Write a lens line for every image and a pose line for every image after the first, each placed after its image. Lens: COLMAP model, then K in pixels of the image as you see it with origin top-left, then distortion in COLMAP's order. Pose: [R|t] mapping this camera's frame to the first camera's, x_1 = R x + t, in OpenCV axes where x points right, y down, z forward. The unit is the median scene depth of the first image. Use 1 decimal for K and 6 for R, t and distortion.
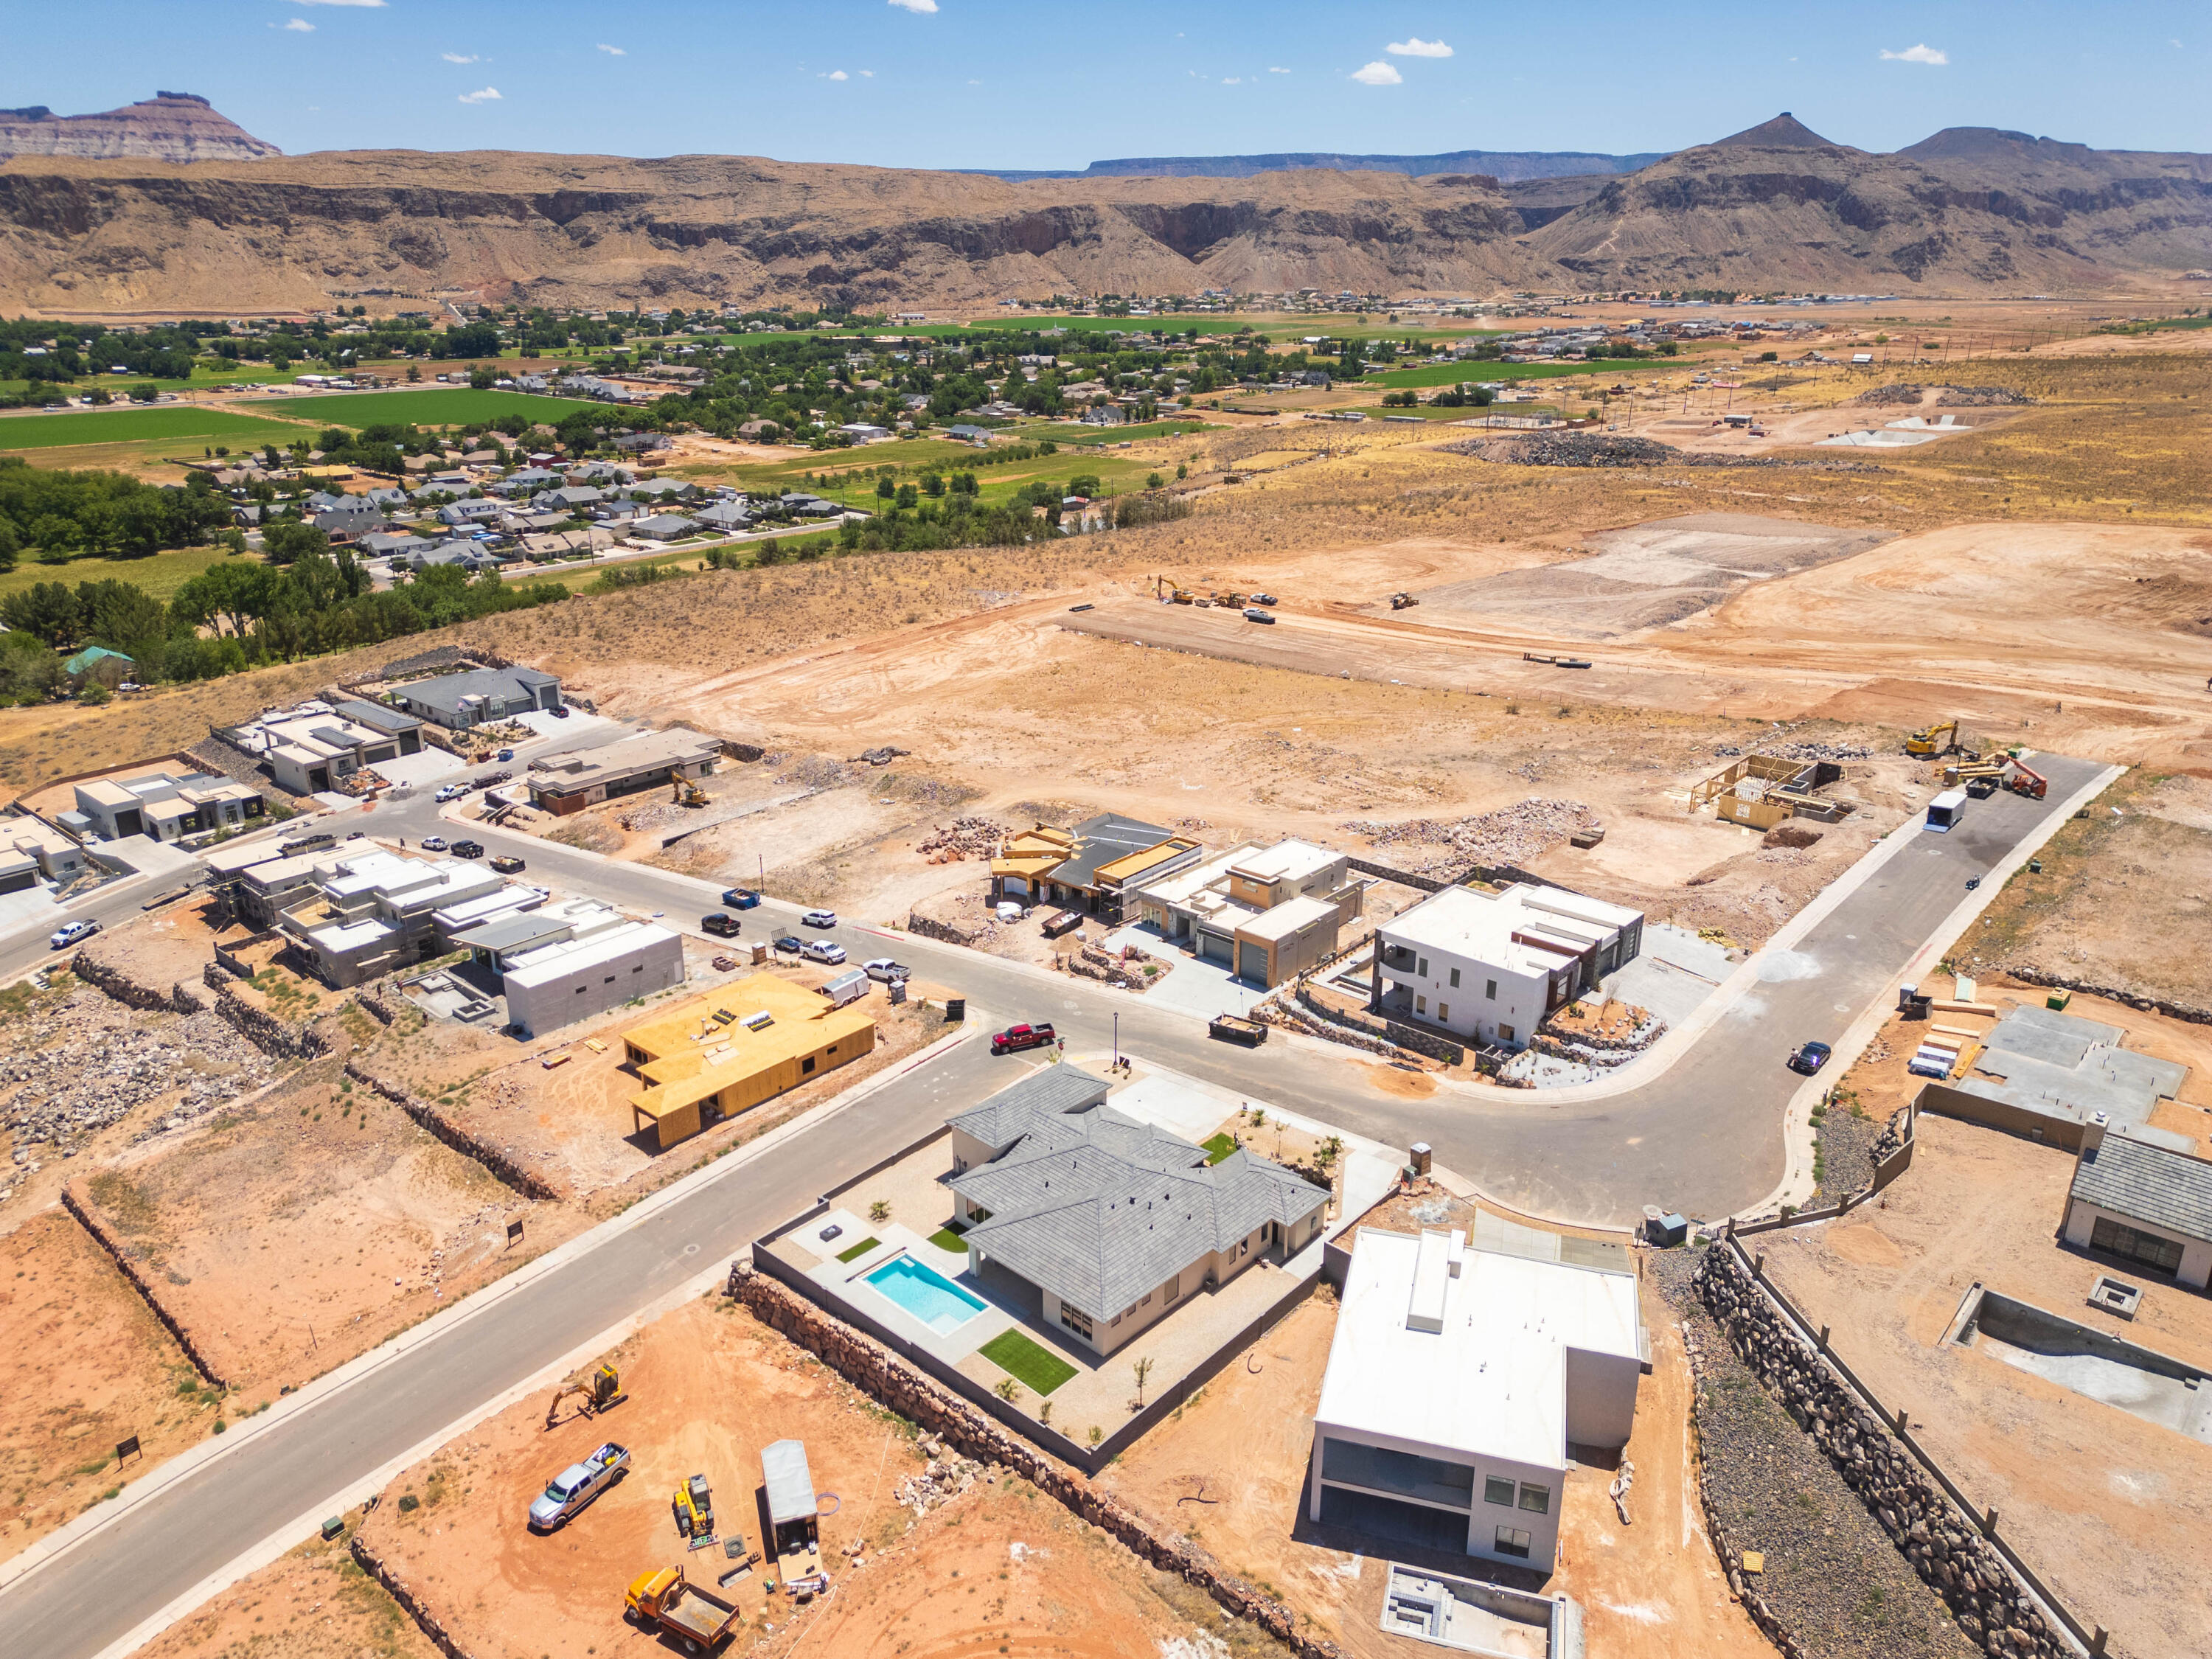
lens RADIAL K [[1555.4, 0, 1106.7], [0, 1555.4, 826.9], [0, 0, 1]] dist [0.071357, -0.064719]
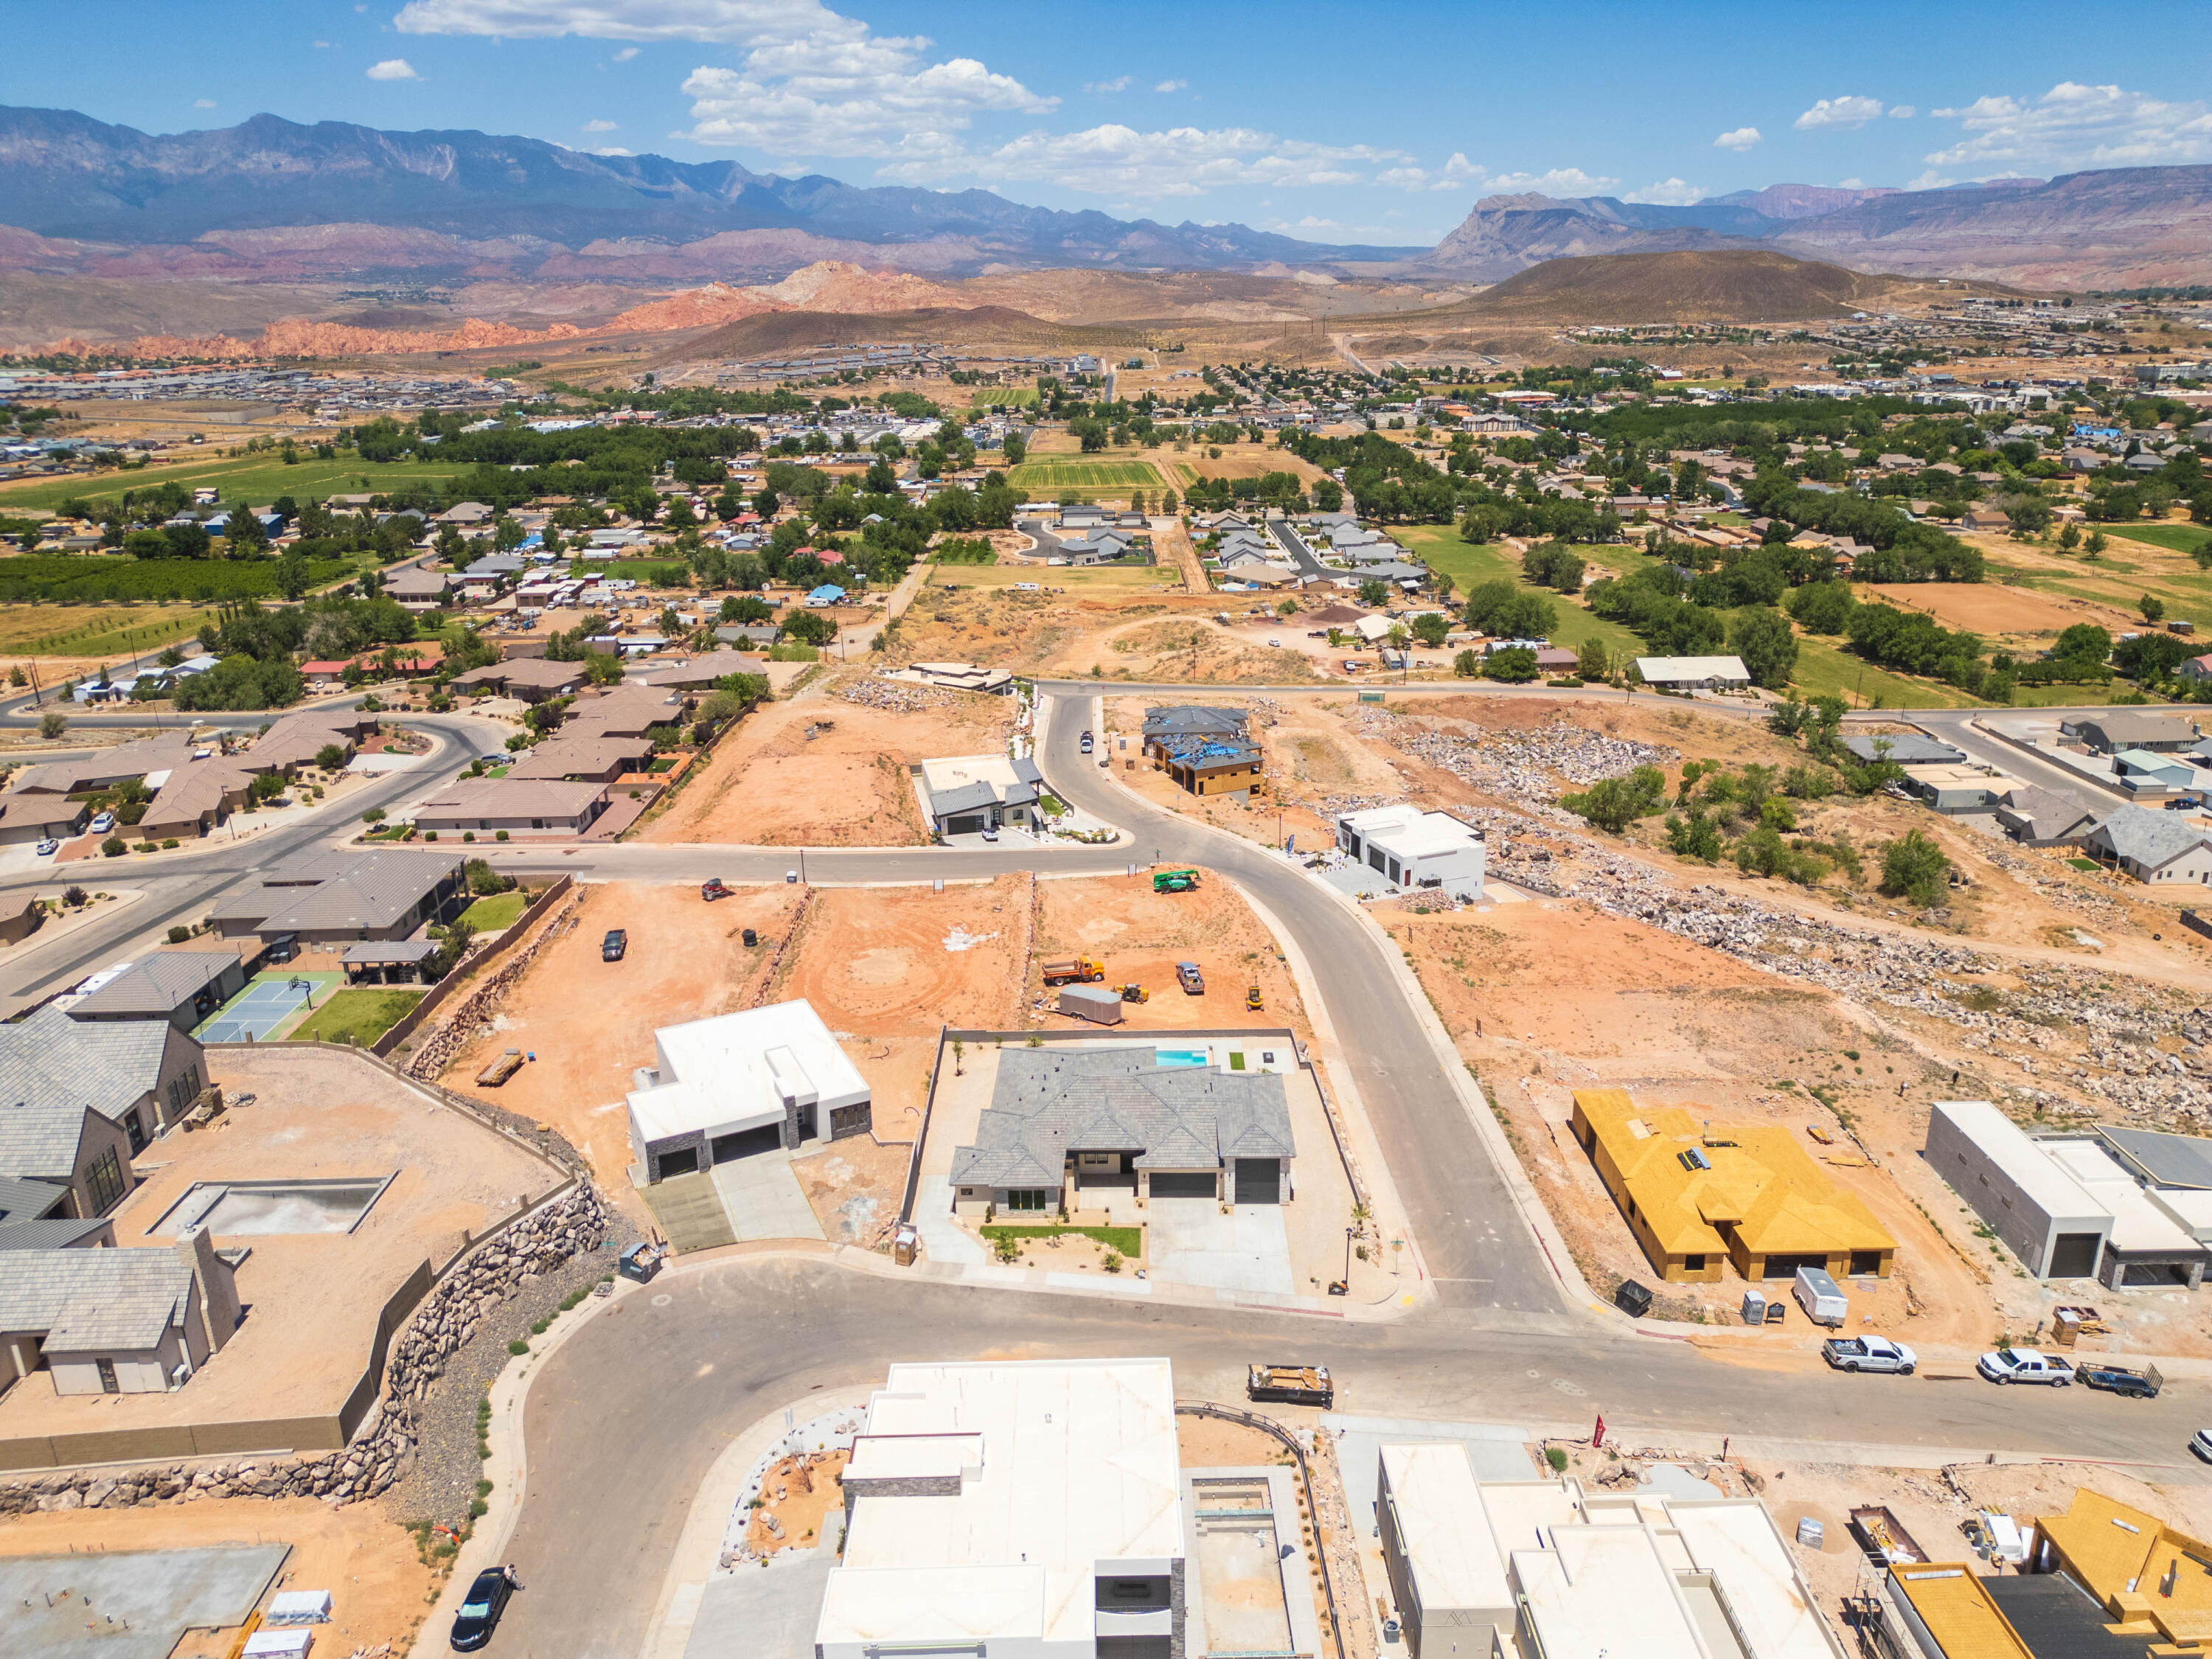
lens RADIAL K [[1555.4, 0, 1108.7], [0, 1555.4, 825.7], [0, 0, 1]] dist [0.071357, -0.064719]
pose [[-0.742255, 0.228137, -0.630088, 0.304913], [-0.215287, 0.809237, 0.546614, -0.251104], [0.634594, 0.541377, -0.551545, 0.691885]]
